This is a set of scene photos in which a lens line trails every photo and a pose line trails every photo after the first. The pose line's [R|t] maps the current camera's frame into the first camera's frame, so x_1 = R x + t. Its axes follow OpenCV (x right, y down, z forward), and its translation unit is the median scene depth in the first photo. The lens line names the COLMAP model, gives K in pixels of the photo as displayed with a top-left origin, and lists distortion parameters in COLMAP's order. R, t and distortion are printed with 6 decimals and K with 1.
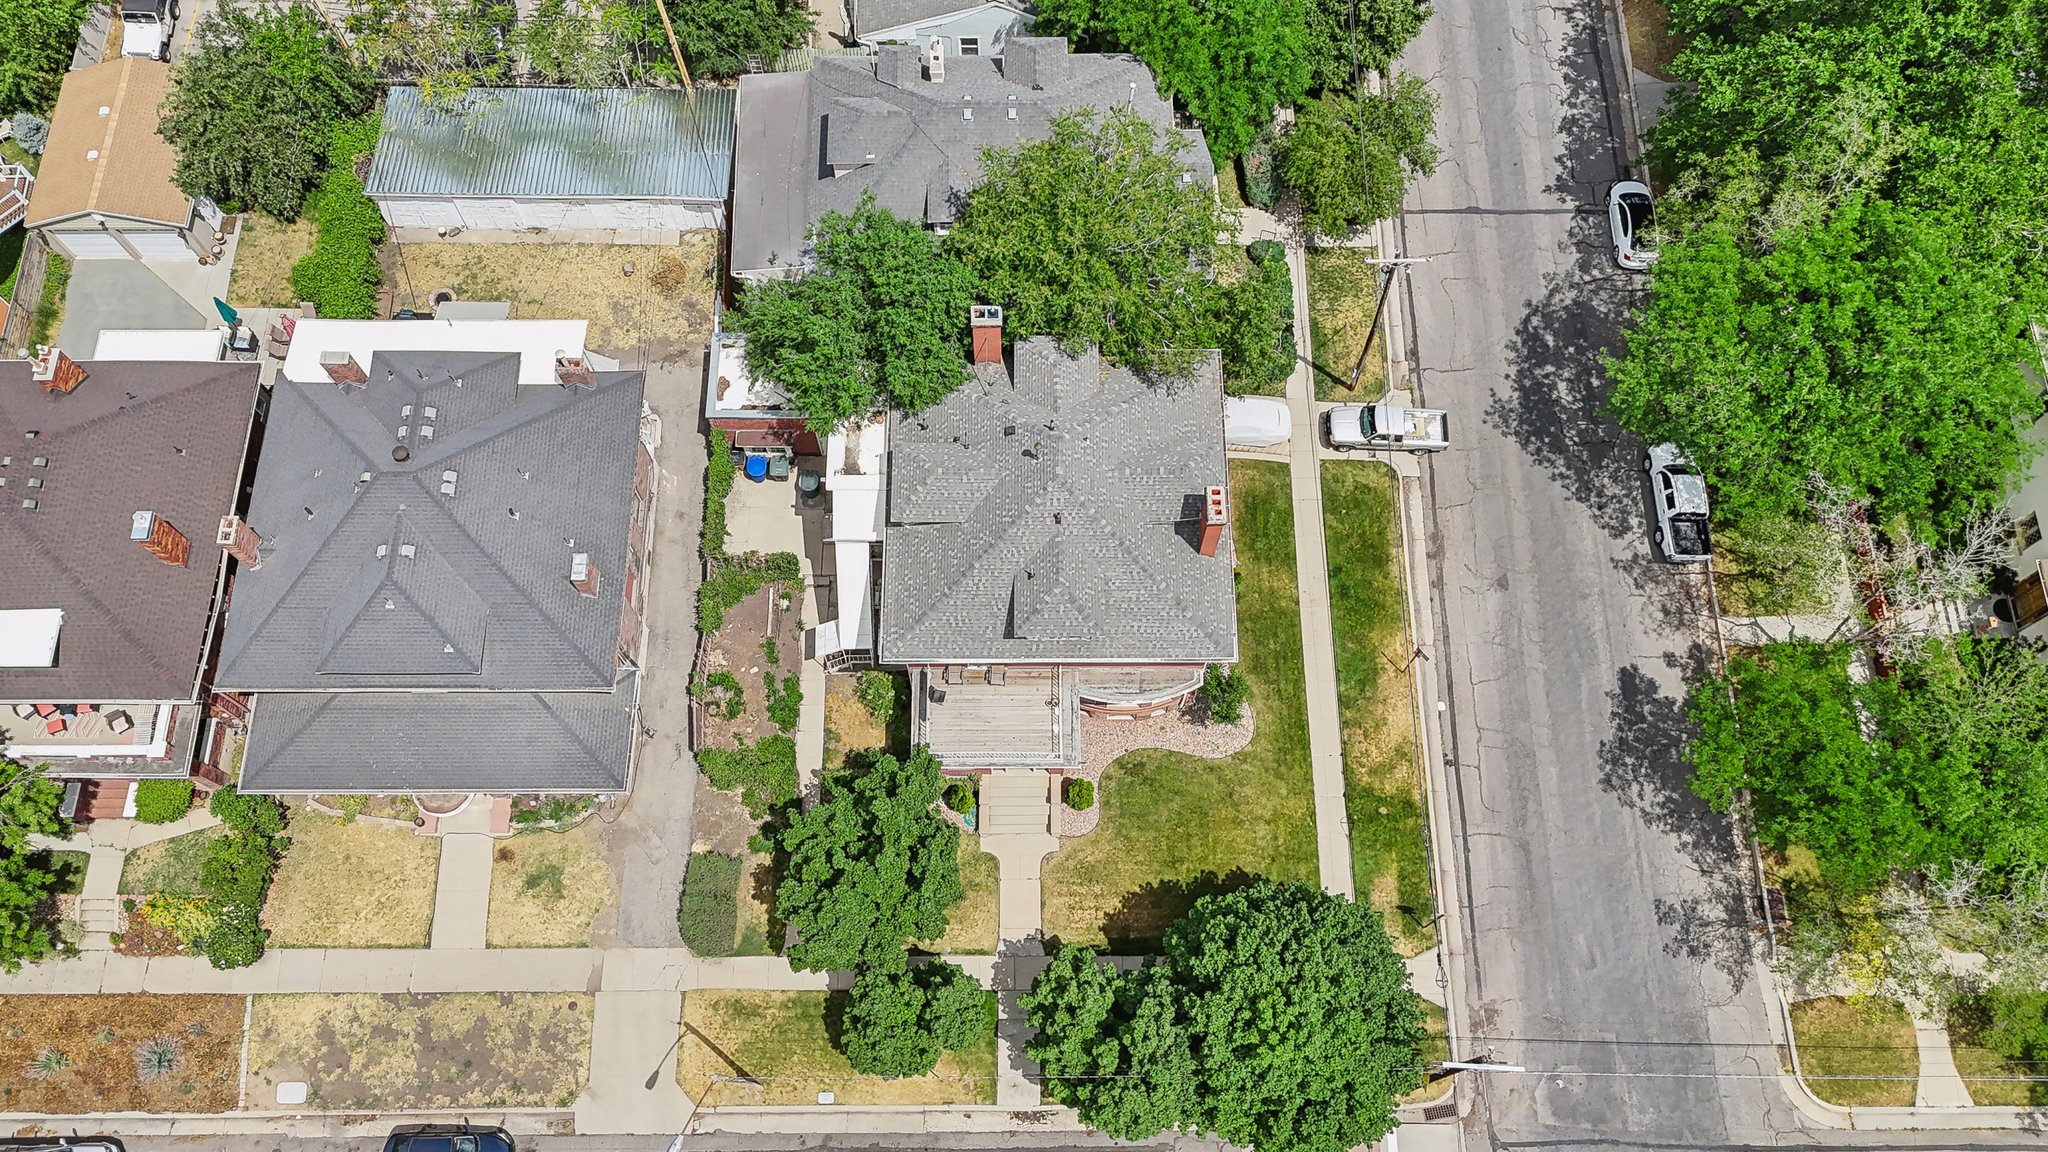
lens RADIAL K [[1547.5, 0, 1024.0], [0, 1547.5, 576.0], [0, 0, 1]] dist [0.067884, -0.085192]
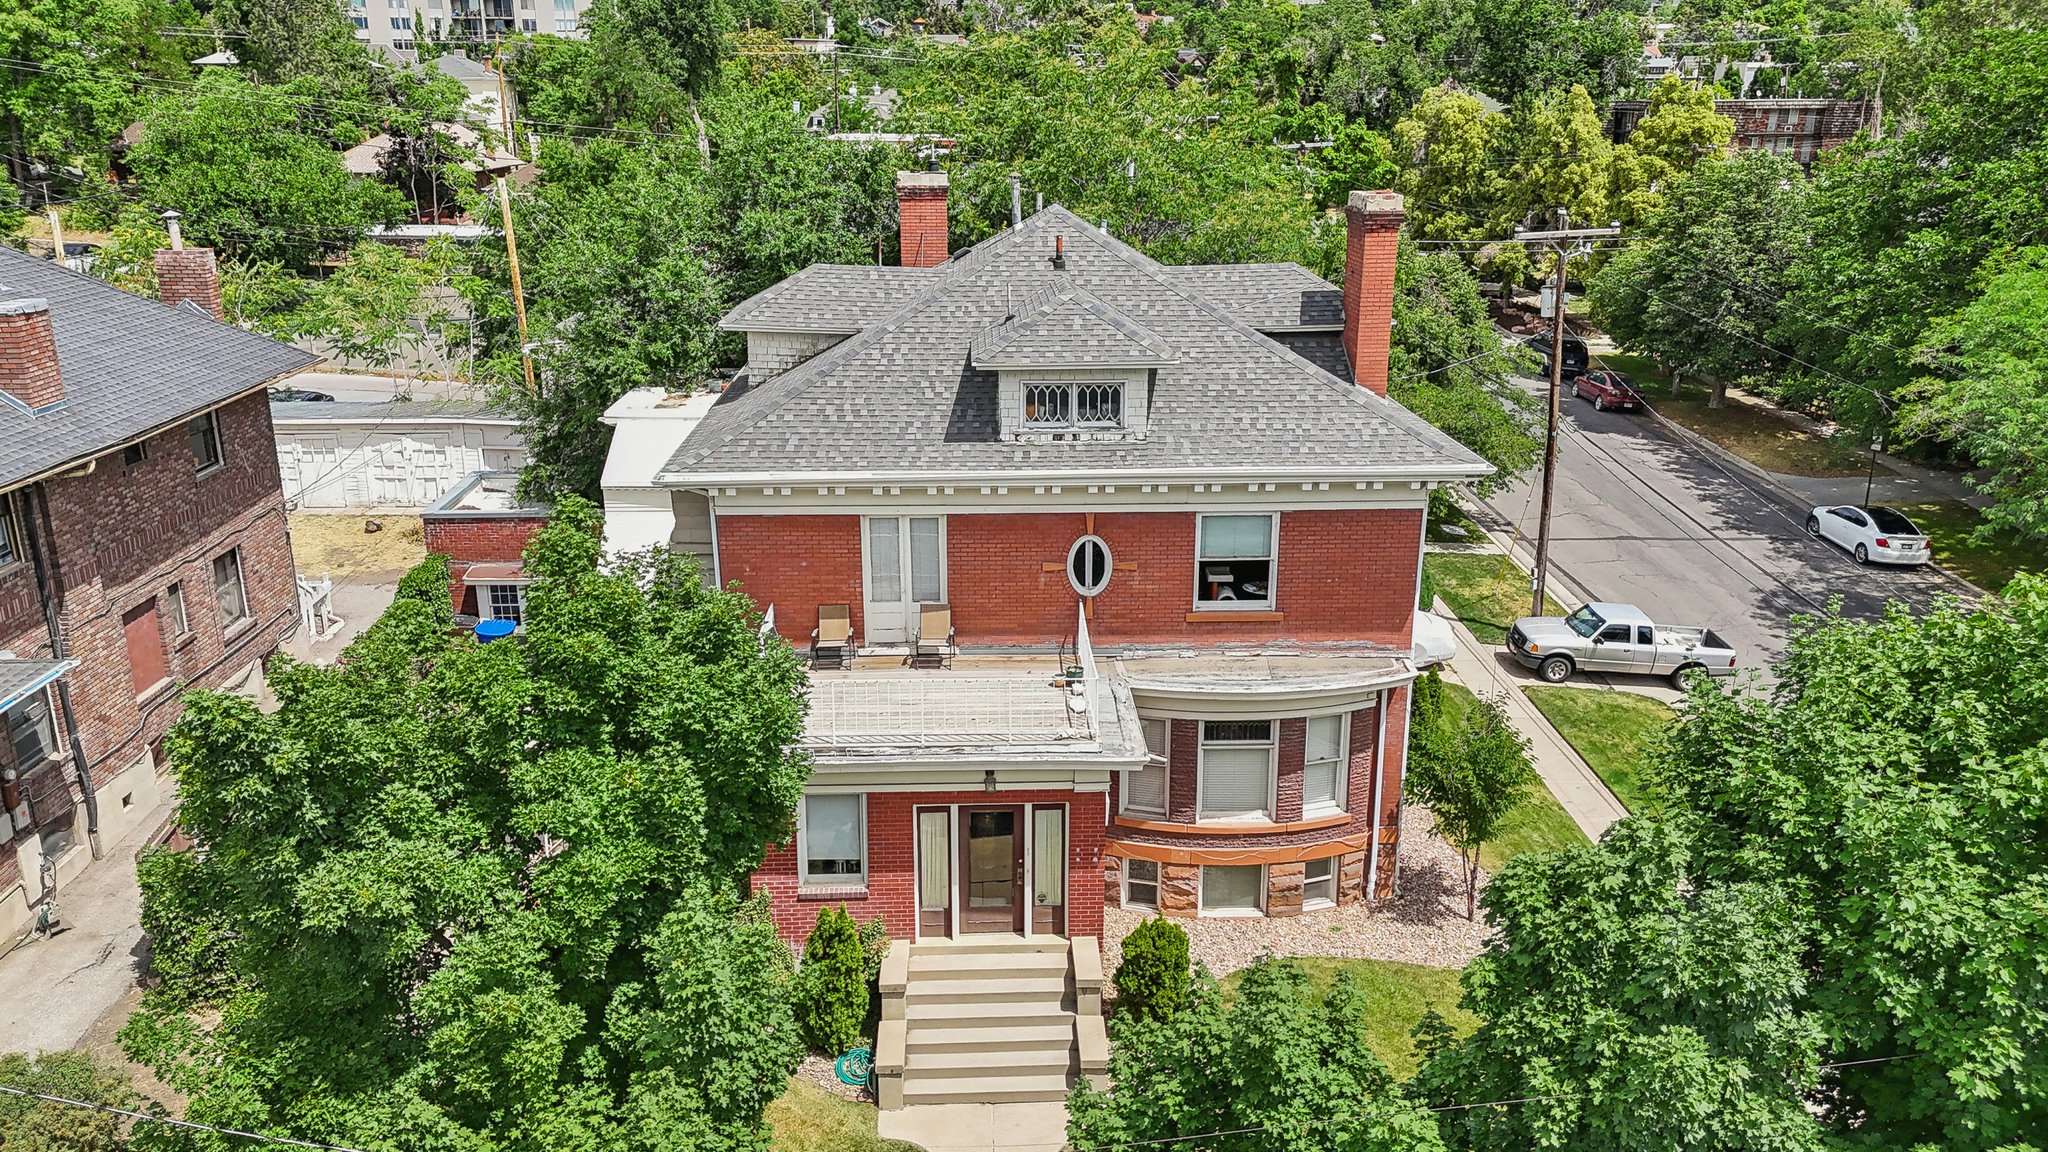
lens RADIAL K [[1527.5, 0, 1024.0], [0, 1527.5, 576.0], [0, 0, 1]] dist [0.062840, -0.068721]
pose [[0.999407, -0.011420, 0.032485, -0.005226], [0.032369, 0.633351, -0.773187, 0.335544], [-0.011744, 0.773780, 0.633345, 0.641101]]
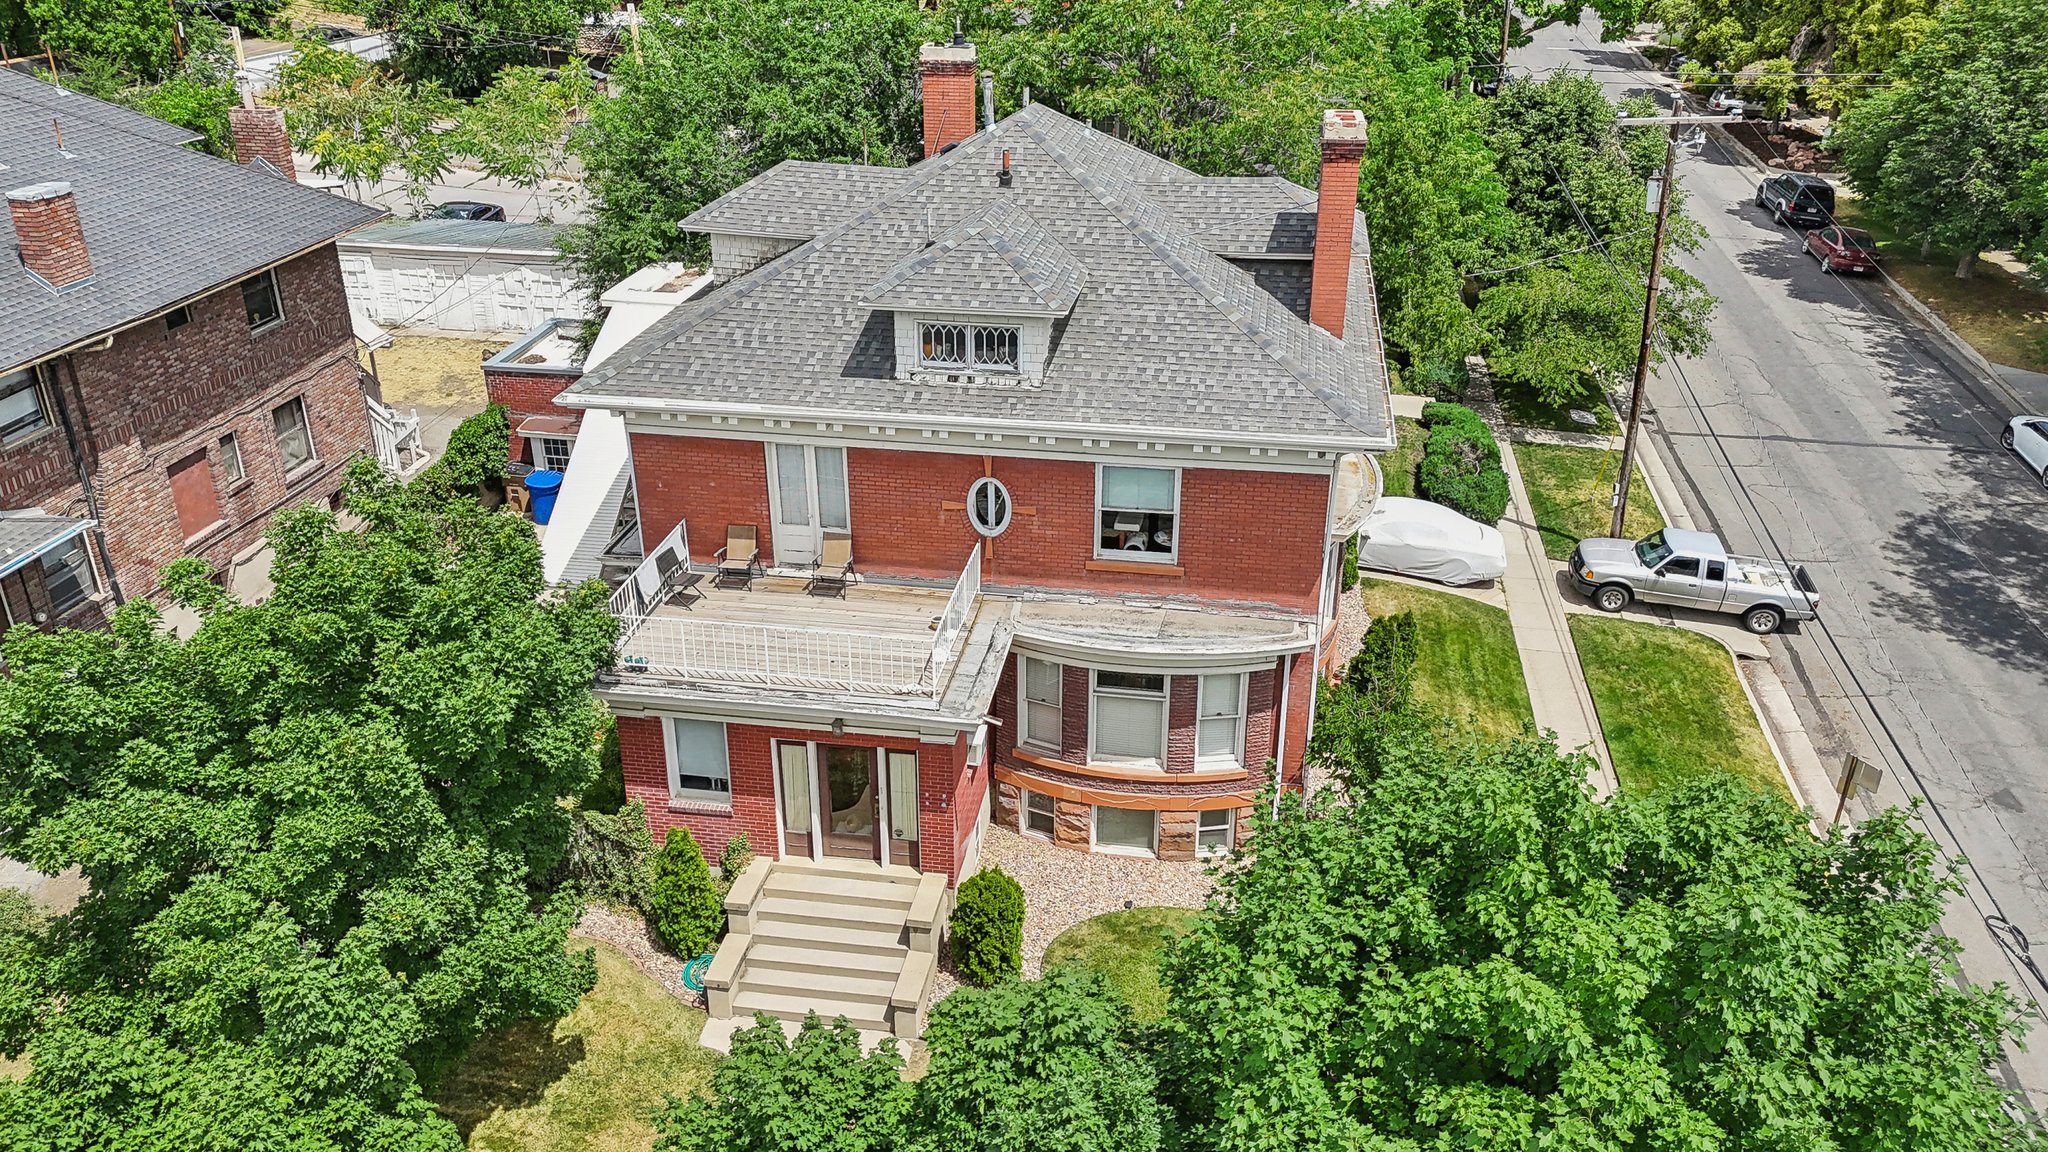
lens RADIAL K [[1527.5, 0, 1024.0], [0, 1527.5, 576.0], [0, 0, 1]] dist [0.062840, -0.068721]
pose [[0.987049, 0.069774, -0.144453, 0.086346], [-0.148865, 0.733967, -0.662670, 0.302425], [0.059787, 0.675592, 0.734848, 0.614911]]
